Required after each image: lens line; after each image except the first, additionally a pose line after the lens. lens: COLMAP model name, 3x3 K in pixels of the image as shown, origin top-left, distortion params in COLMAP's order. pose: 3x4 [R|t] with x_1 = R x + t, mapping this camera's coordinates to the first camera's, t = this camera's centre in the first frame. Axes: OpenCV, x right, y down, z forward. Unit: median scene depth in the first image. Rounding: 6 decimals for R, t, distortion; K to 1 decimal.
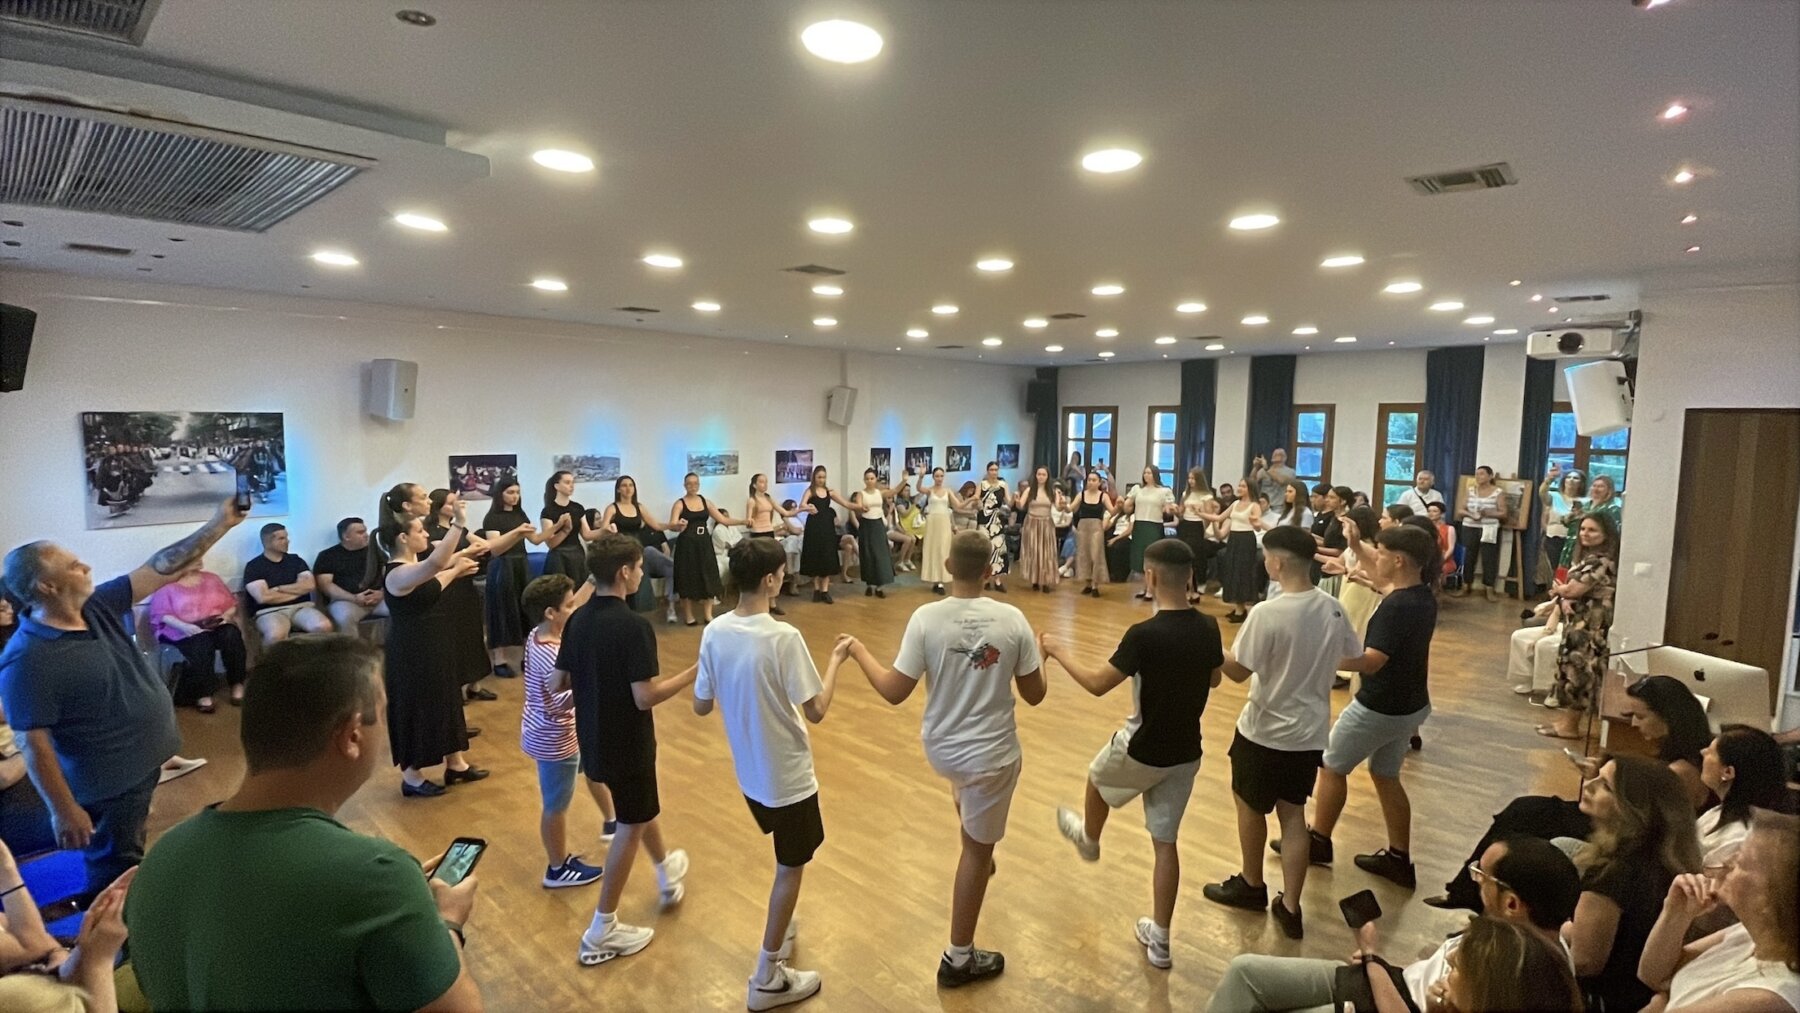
lens RADIAL K [[850.4, 0, 898.7], [0, 850.4, 516.2], [0, 0, 1]] dist [0.040388, -0.038936]
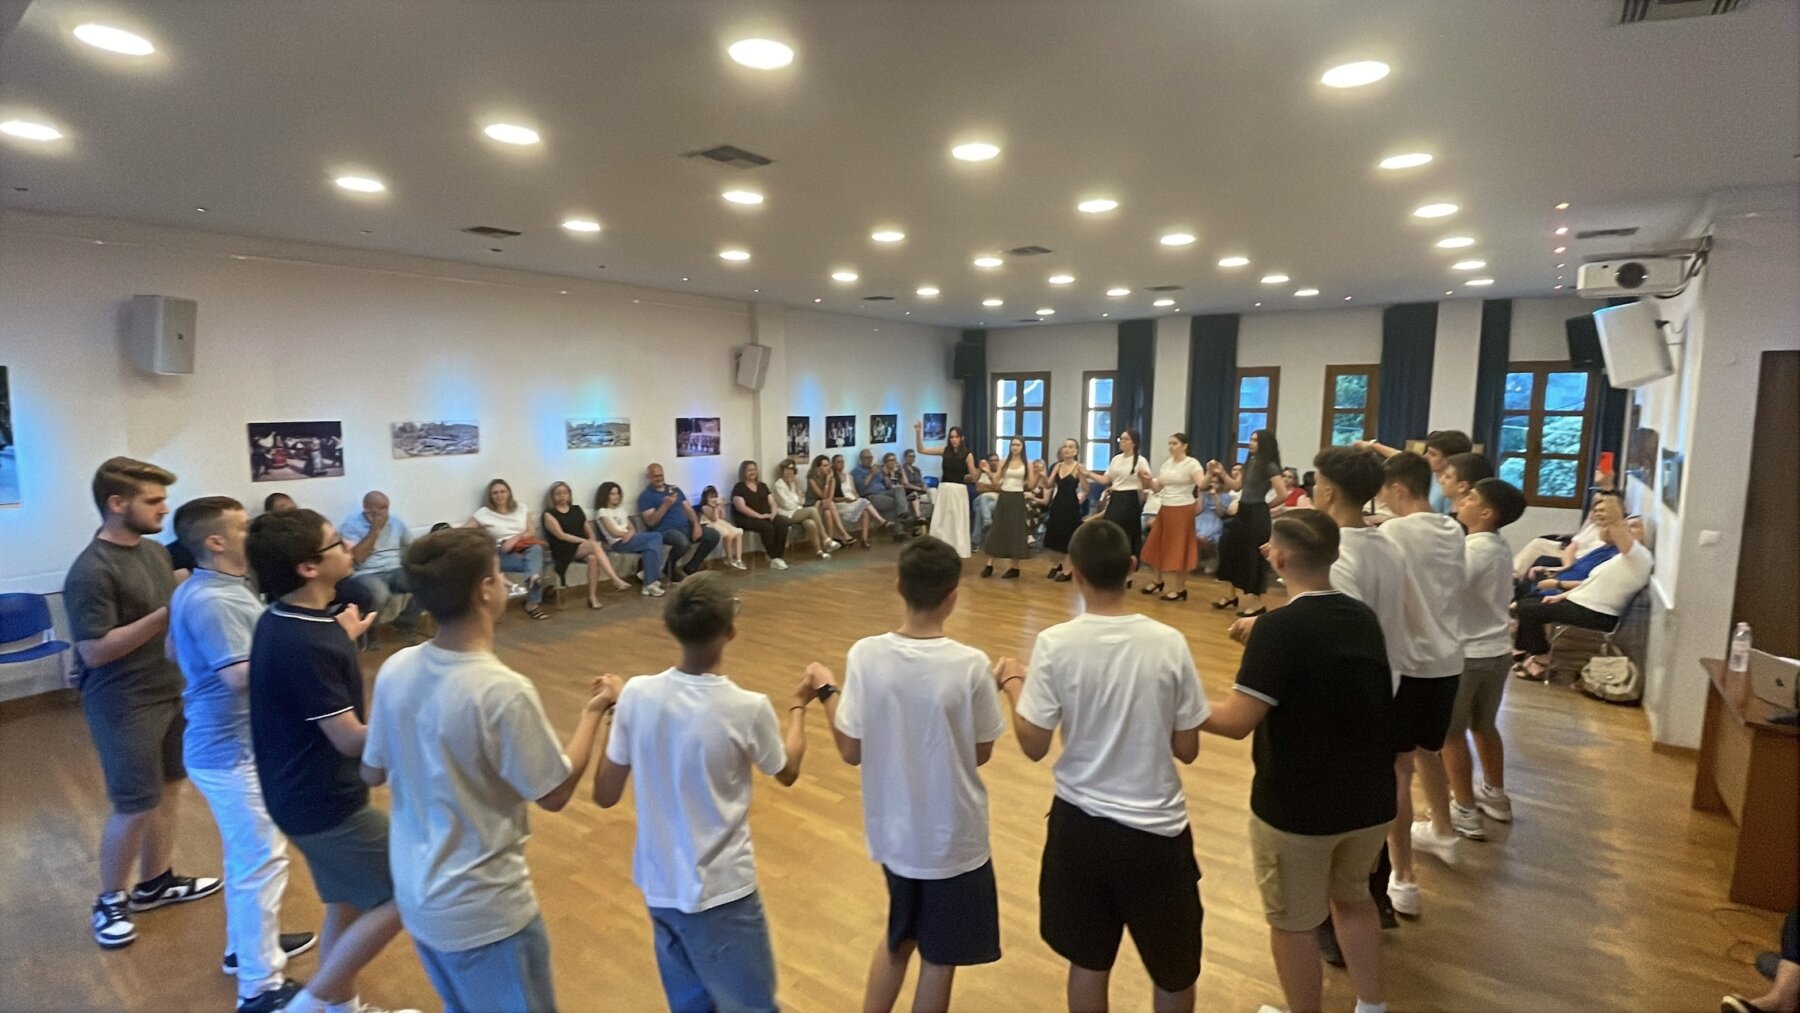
lens RADIAL K [[850.4, 0, 903.2], [0, 850.4, 517.8], [0, 0, 1]] dist [0.040388, -0.038936]
pose [[0.992919, -0.019086, 0.117253, -0.029587], [0.015839, 0.999467, 0.028561, 0.002972], [-0.117736, -0.026502, 0.992691, 0.168461]]
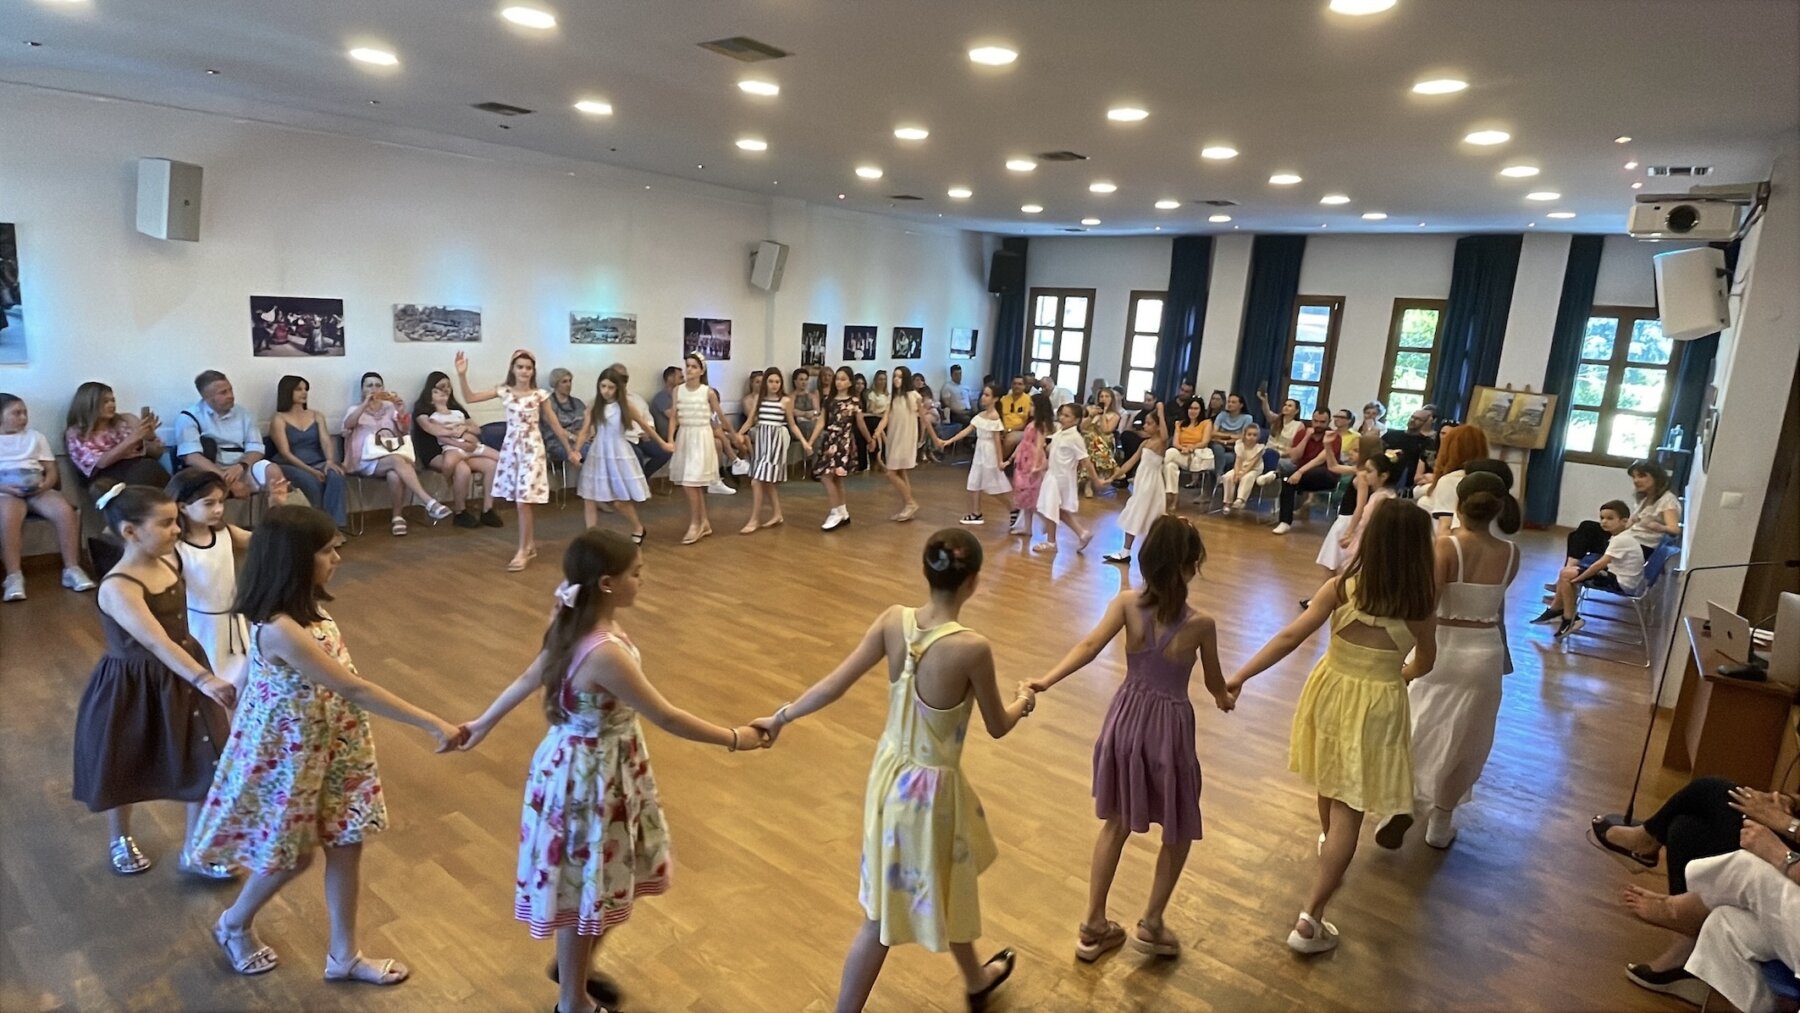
lens RADIAL K [[946.4, 0, 903.0], [0, 946.4, 526.8], [0, 0, 1]] dist [0.033767, -0.032615]
pose [[0.995737, 0.034574, 0.085509, -0.012813], [-0.044170, 0.992612, 0.113007, 0.012965], [-0.080970, -0.116302, 0.989908, 0.097820]]
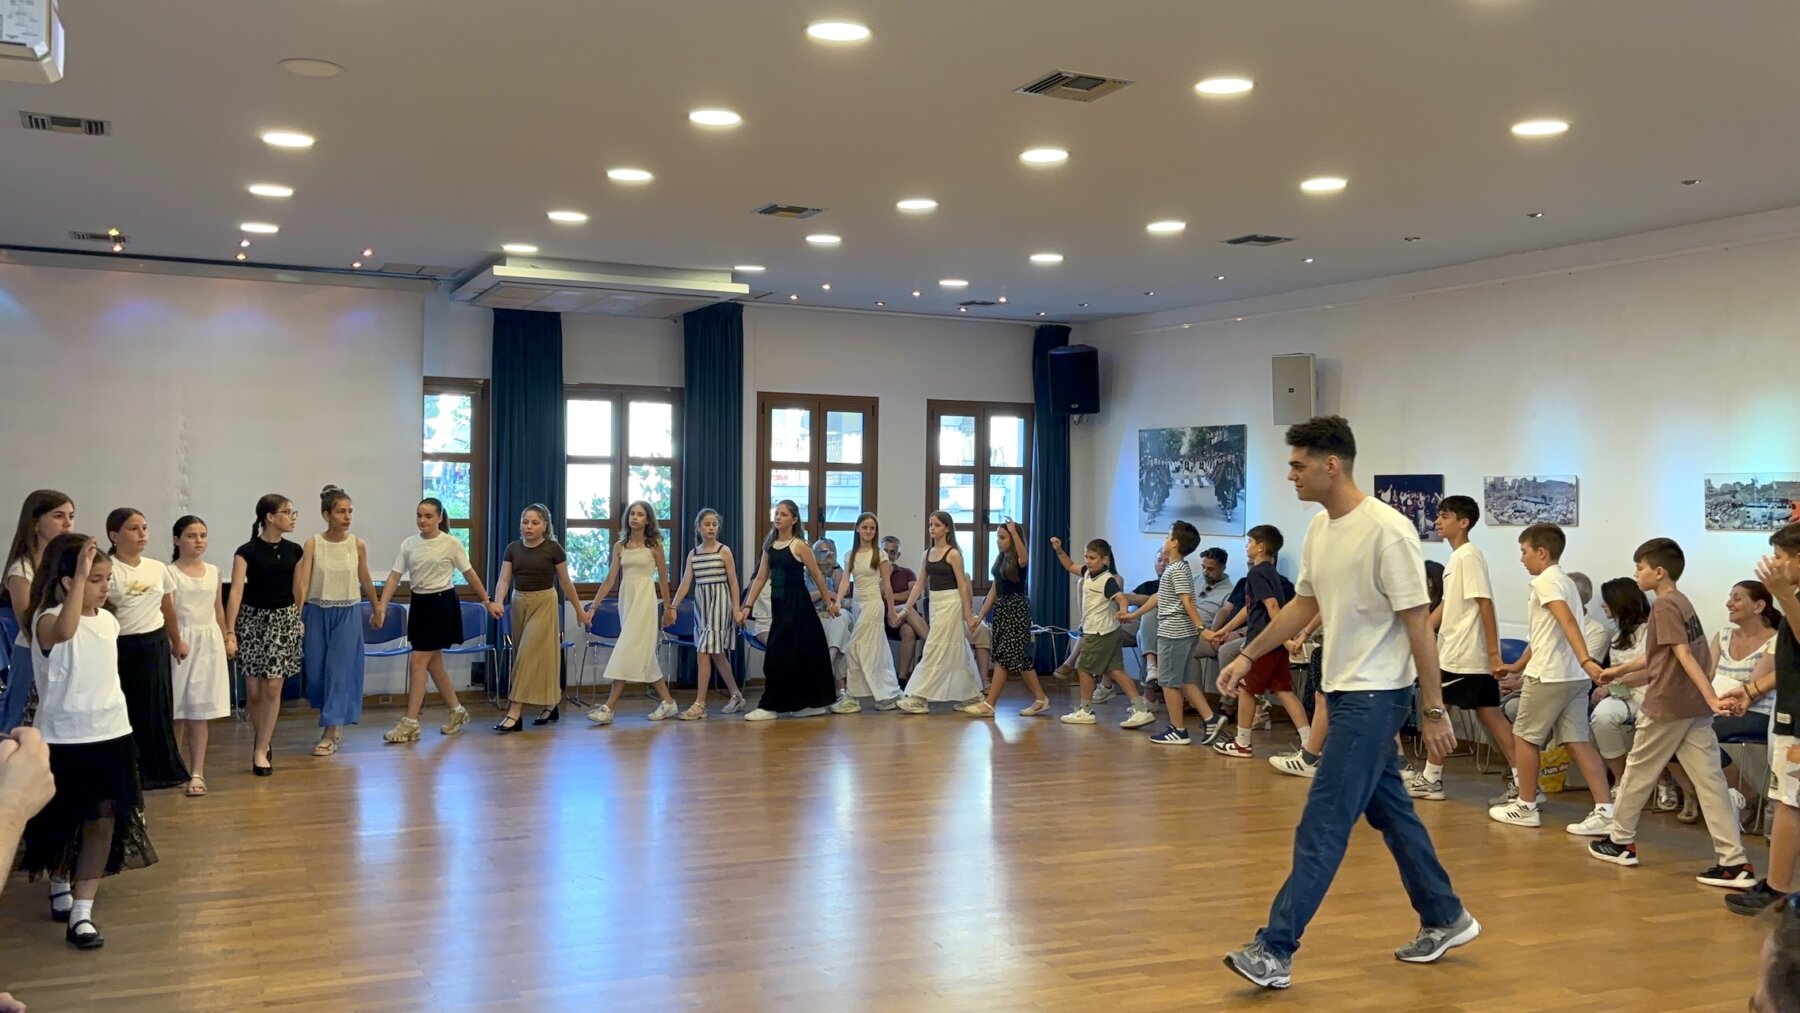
lens RADIAL K [[1599.4, 0, 887.2], [0, 1599.4, 511.7], [0, 0, 1]] dist [0.082751, -0.142832]
pose [[-0.397774, 0.007487, -0.917453, 0.933696], [-0.104485, 0.993091, 0.053406, -0.073931], [0.911514, 0.117104, -0.394244, 1.243495]]
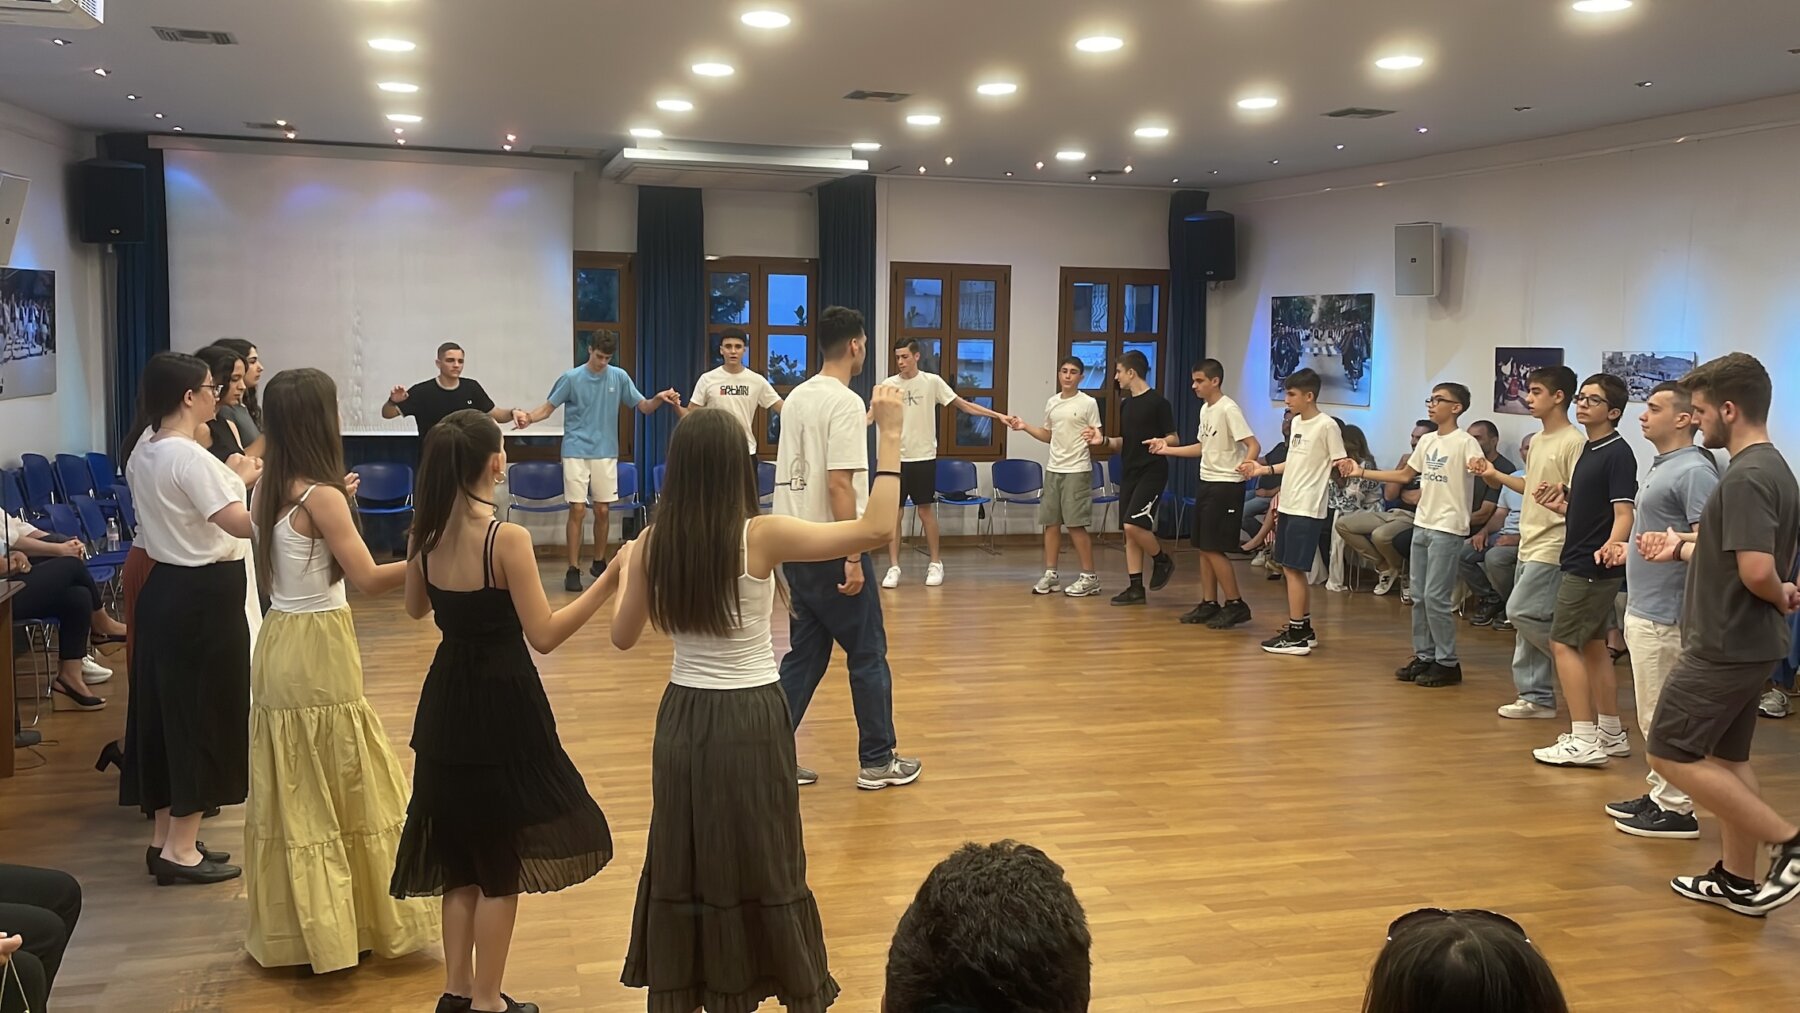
lens RADIAL K [[1567.8, 0, 884.7], [0, 1567.8, 469.6], [0, 0, 1]] dist [0.060167, -0.038814]
pose [[-0.519602, 0.066258, -0.851836, 0.912030], [-0.099917, 0.985436, 0.137597, -0.106350], [0.848546, 0.156609, -0.505414, 1.332052]]
